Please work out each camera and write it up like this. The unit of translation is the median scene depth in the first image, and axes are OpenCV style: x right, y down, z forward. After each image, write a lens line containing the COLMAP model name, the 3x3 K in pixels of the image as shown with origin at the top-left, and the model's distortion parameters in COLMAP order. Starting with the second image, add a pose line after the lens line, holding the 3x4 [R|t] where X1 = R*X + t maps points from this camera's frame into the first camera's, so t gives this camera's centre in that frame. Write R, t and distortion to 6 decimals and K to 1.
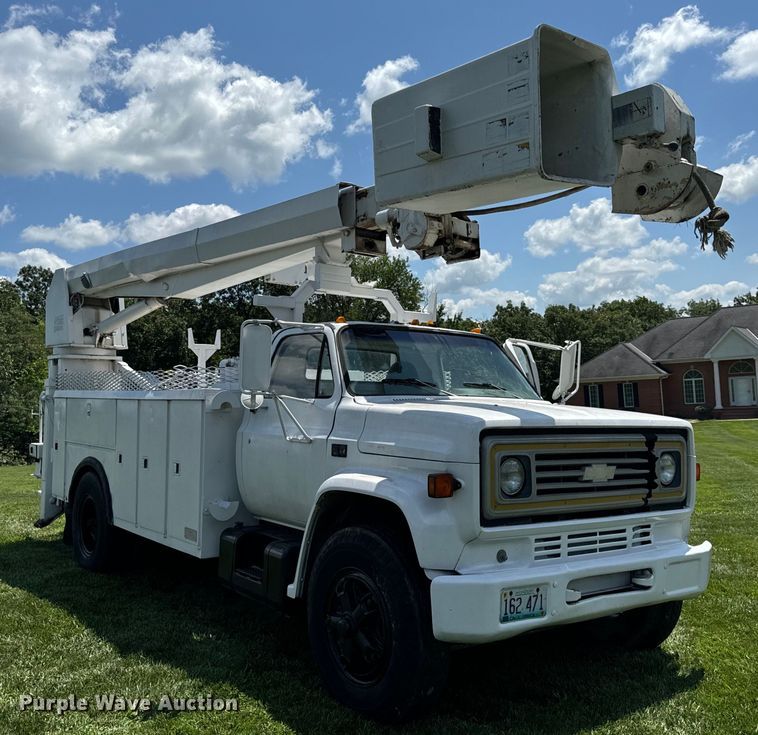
lens RADIAL K [[789.5, 0, 349.9], [0, 789.5, 367.9], [0, 0, 1]] dist [0.085929, -0.012813]
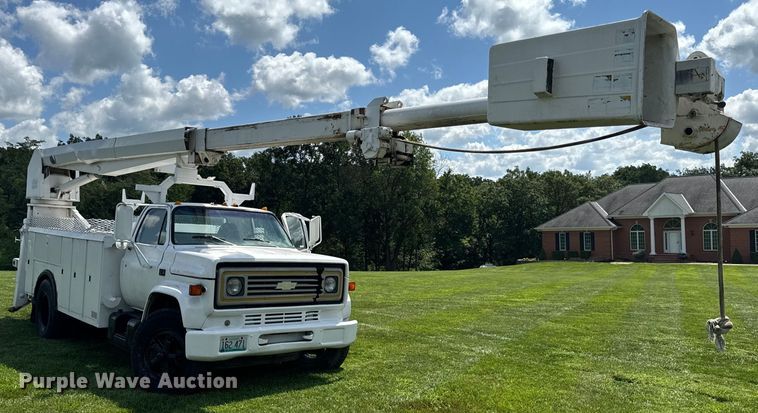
lens RADIAL K [[642.4, 0, 379.4], [0, 642.4, 217.6], [0, 0, 1]] dist [0.149662, -0.313219]
pose [[0.994069, 0.036732, 0.102356, 0.353221], [-0.039341, 0.998947, 0.023585, -0.092840], [-0.101382, -0.027472, 0.994468, -0.679124]]
